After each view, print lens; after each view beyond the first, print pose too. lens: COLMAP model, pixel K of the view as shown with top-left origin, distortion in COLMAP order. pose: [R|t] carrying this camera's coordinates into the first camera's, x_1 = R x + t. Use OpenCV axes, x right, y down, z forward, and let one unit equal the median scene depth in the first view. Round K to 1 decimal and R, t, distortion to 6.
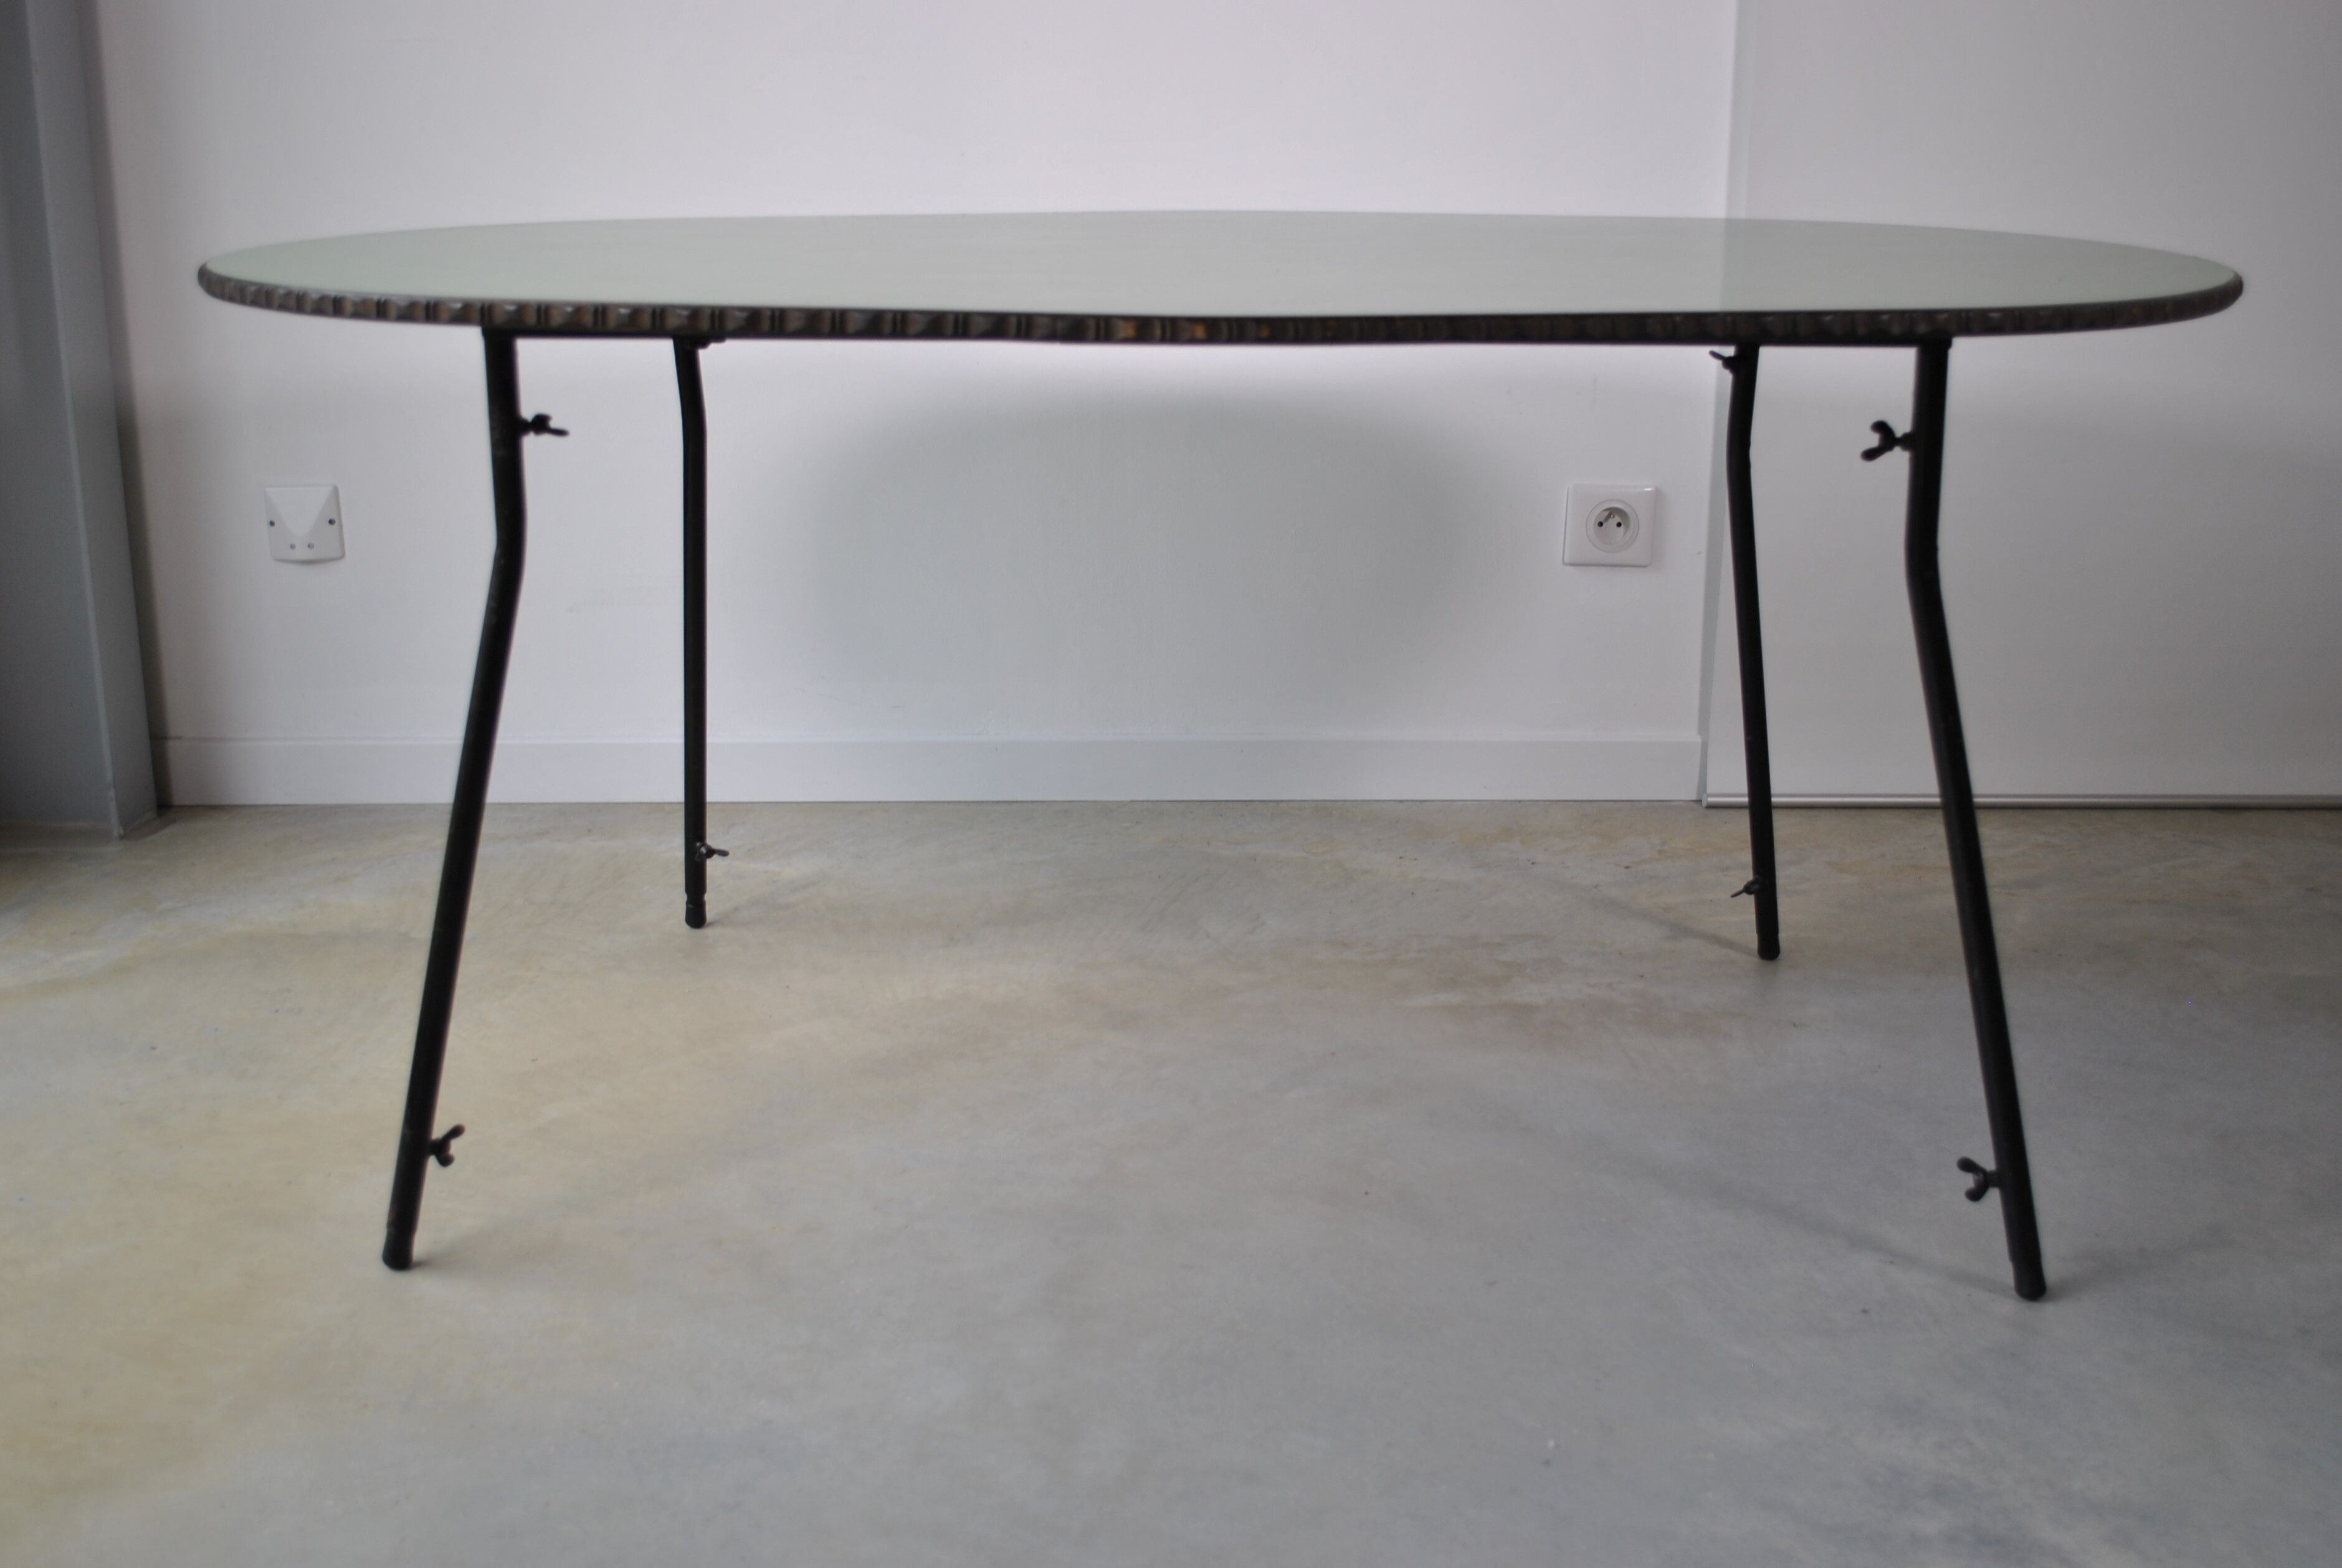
lens RADIAL K [[2441.4, 0, 1187.2], [0, 2441.4, 785.2], [0, 0, 1]] dist [-0.062332, 0.011654]
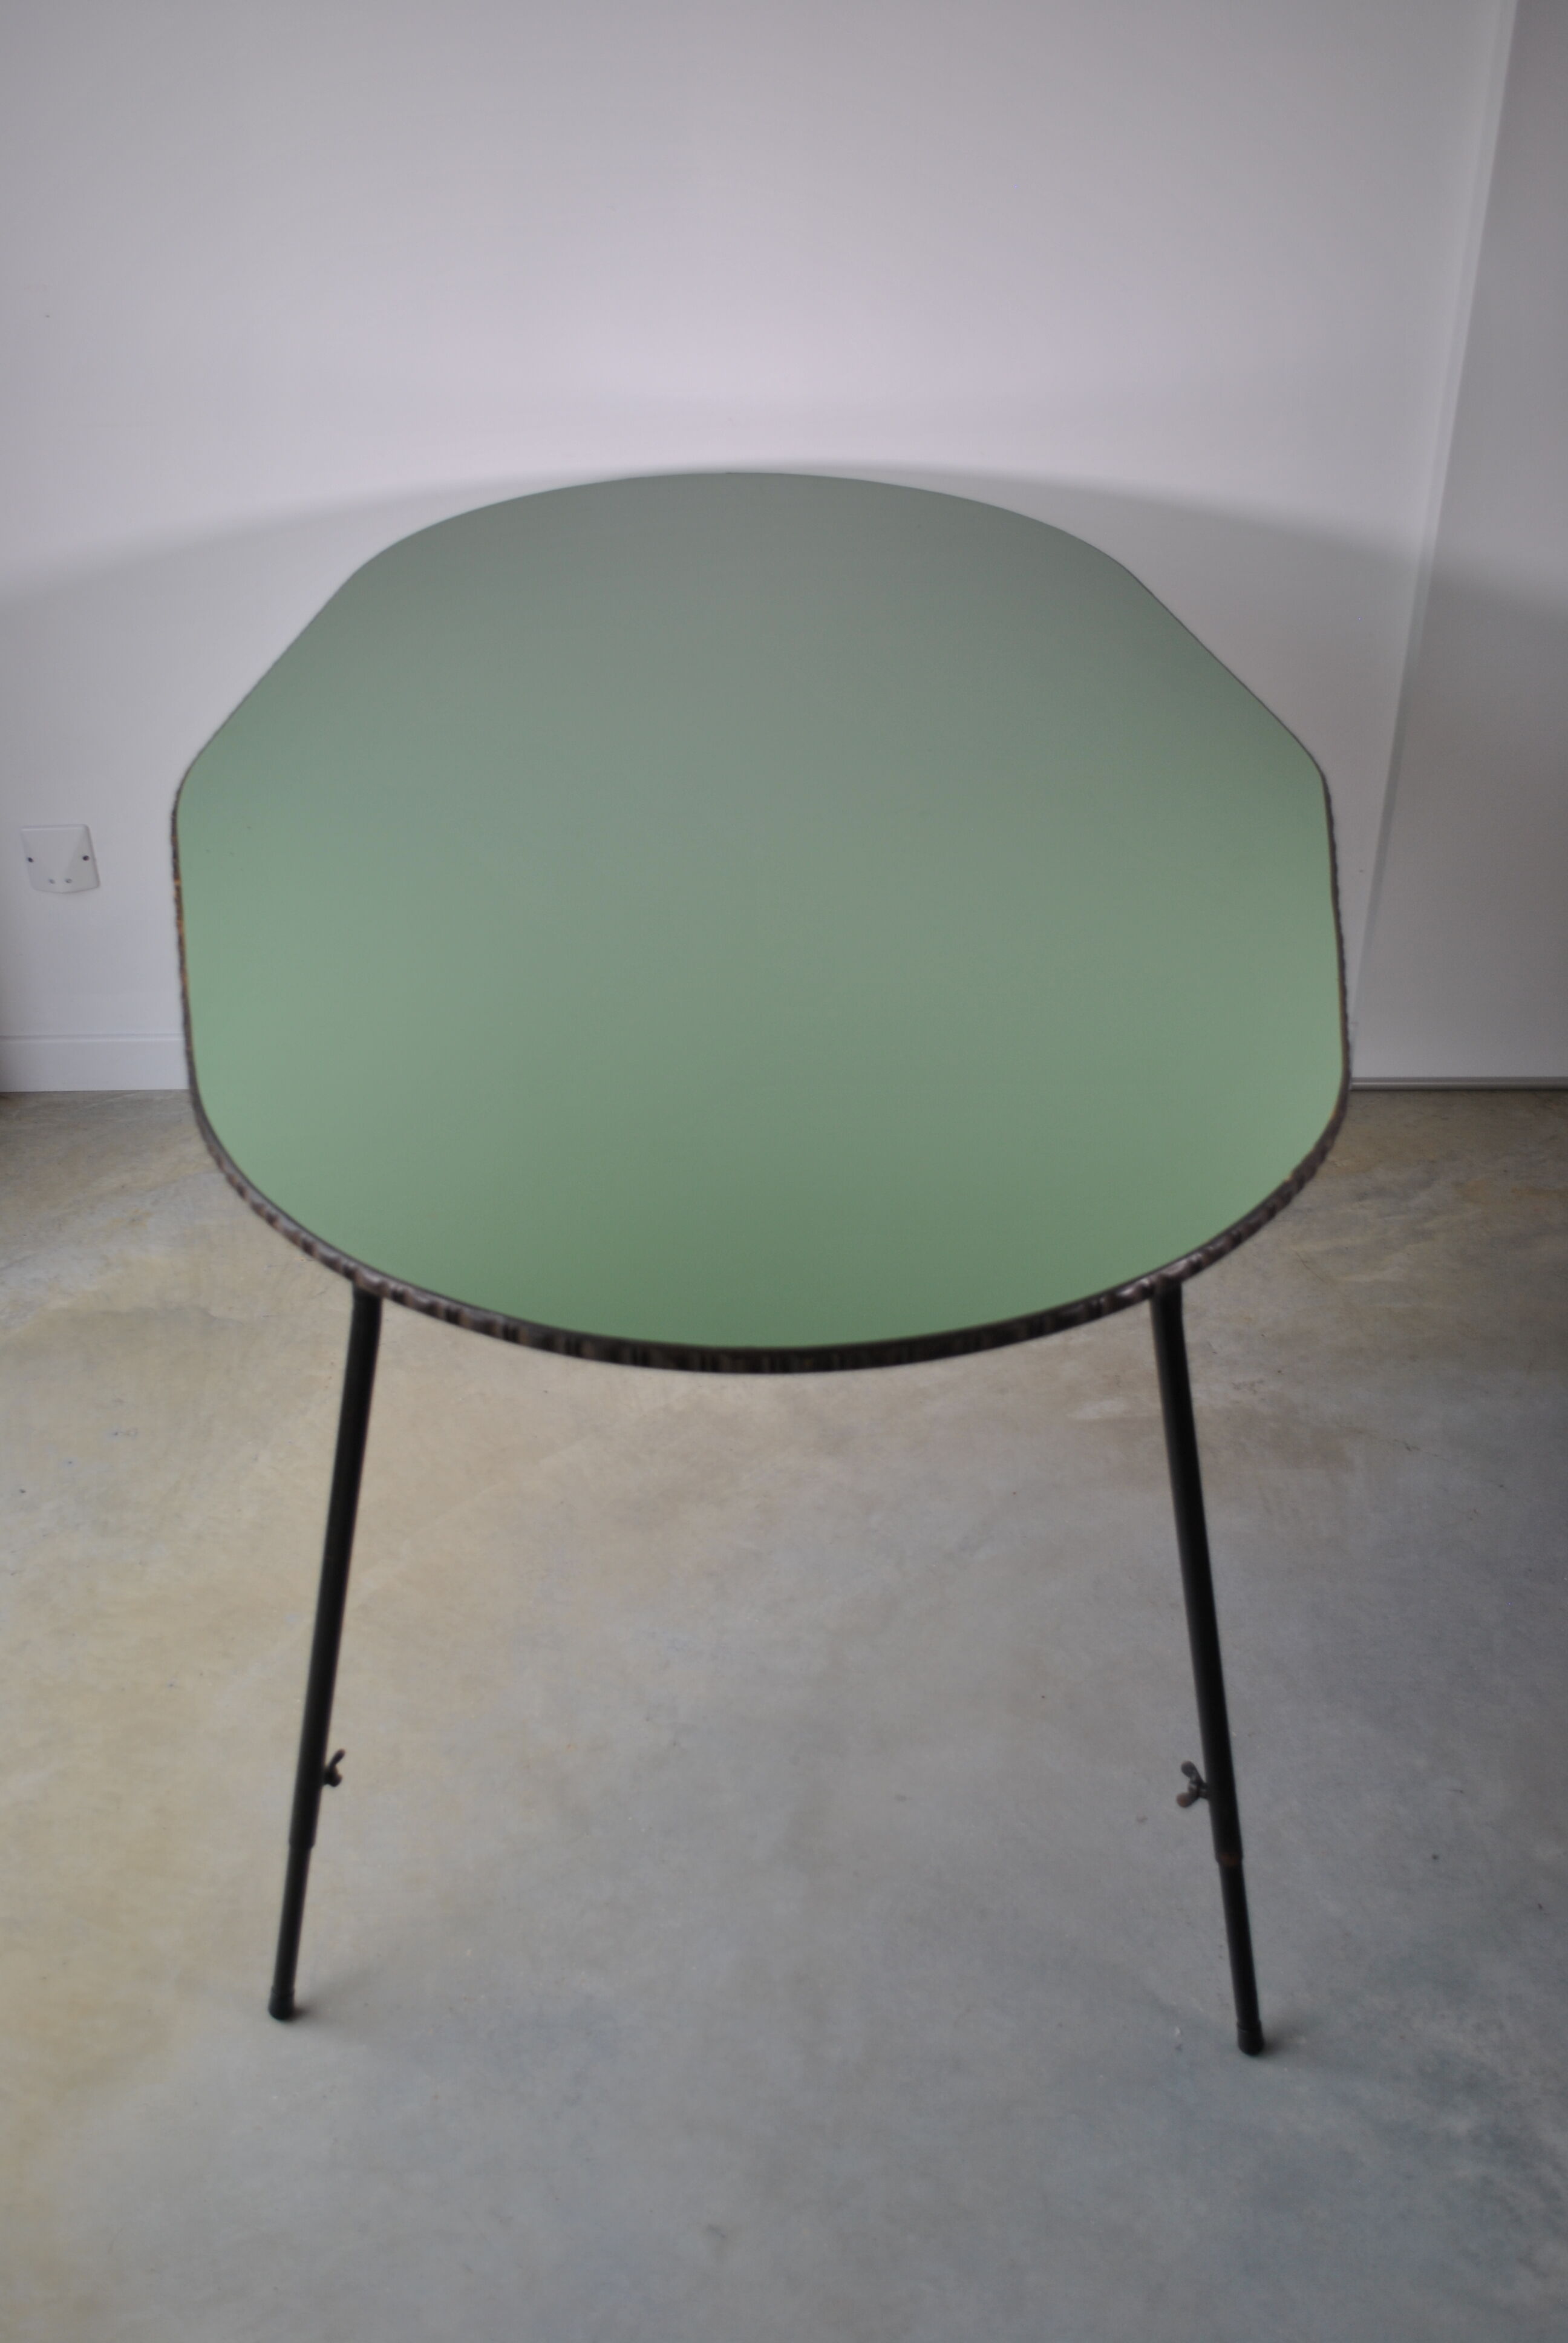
lens RADIAL K [[2422.6, 0, 784.0], [0, 2422.6, 1171.5], [0, 0, 1]] dist [-0.064254, 0.023105]
pose [[0.999864, 0.003557, -0.016099, -0.030483], [0.001826, 0.946562, 0.322516, -0.374116], [0.016386, -0.322502, 0.946427, -0.057996]]
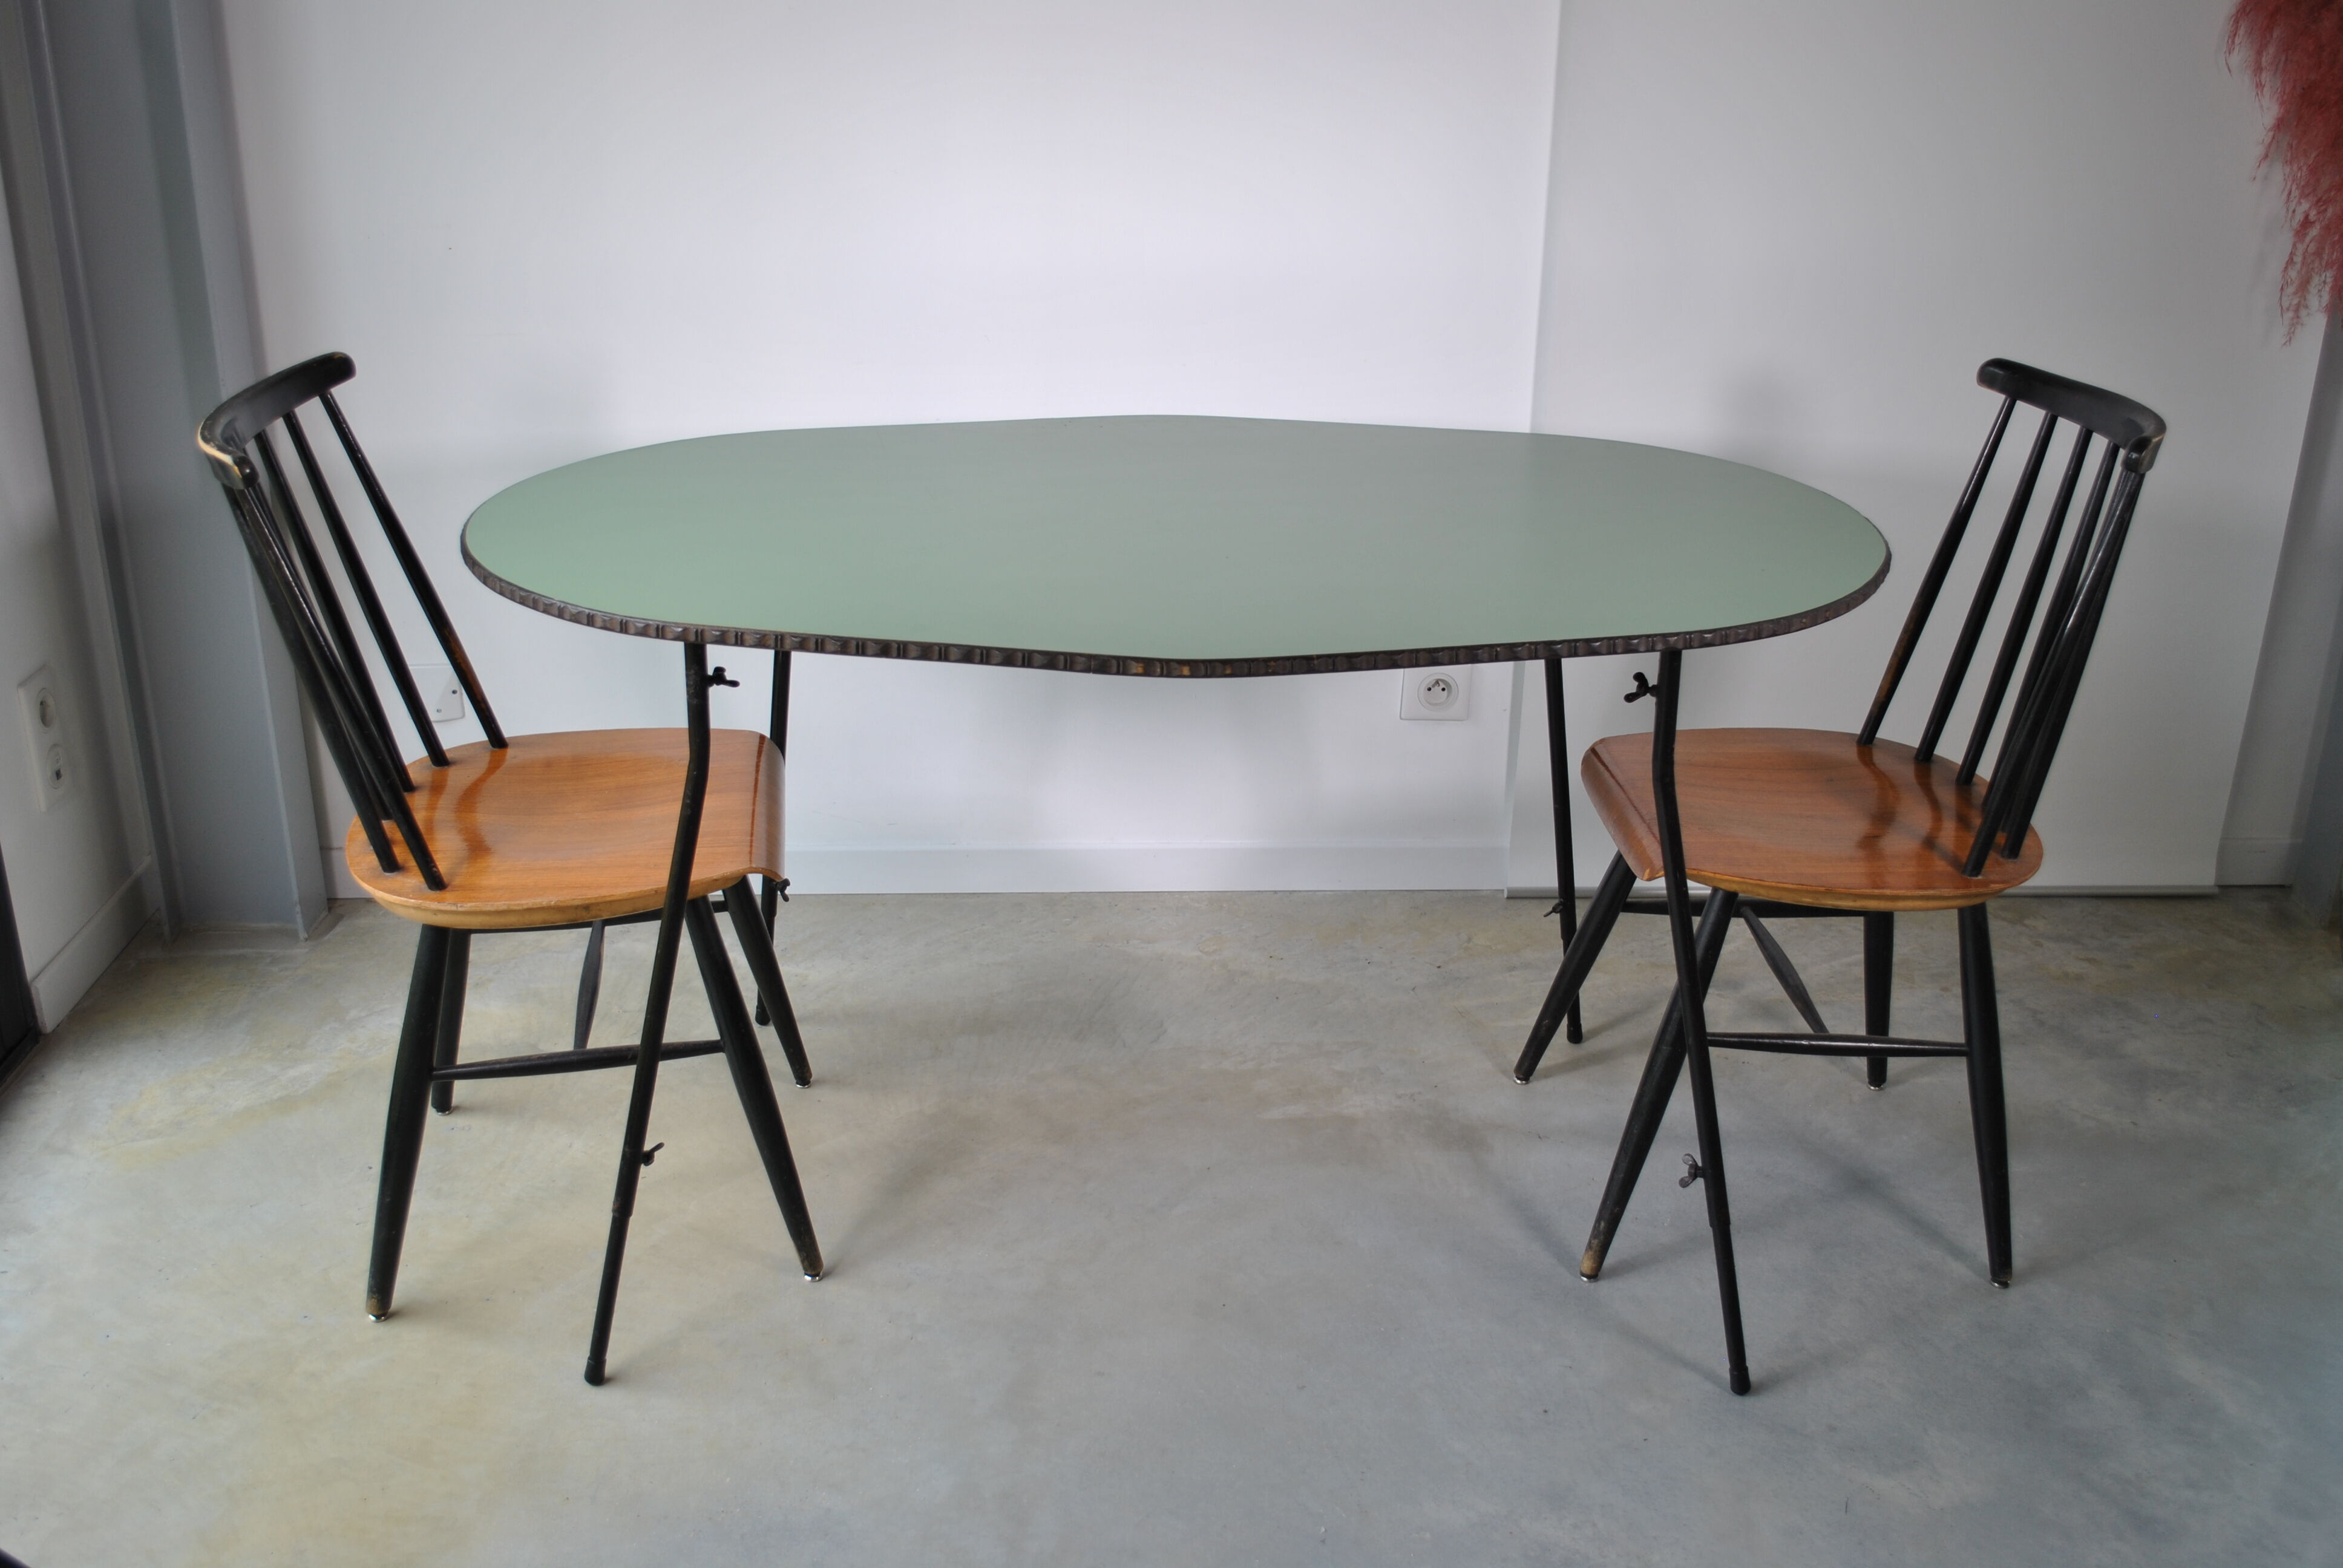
lens RADIAL K [[2251.5, 0, 1188.0], [0, 2251.5, 781.8], [0, 0, 1]] dist [-0.069562, 0.020018]
pose [[0.999765, 0.002207, 0.021588, 0.017127], [-0.004792, 0.992712, 0.120412, -0.241693], [-0.021165, -0.120487, 0.992489, -0.239620]]
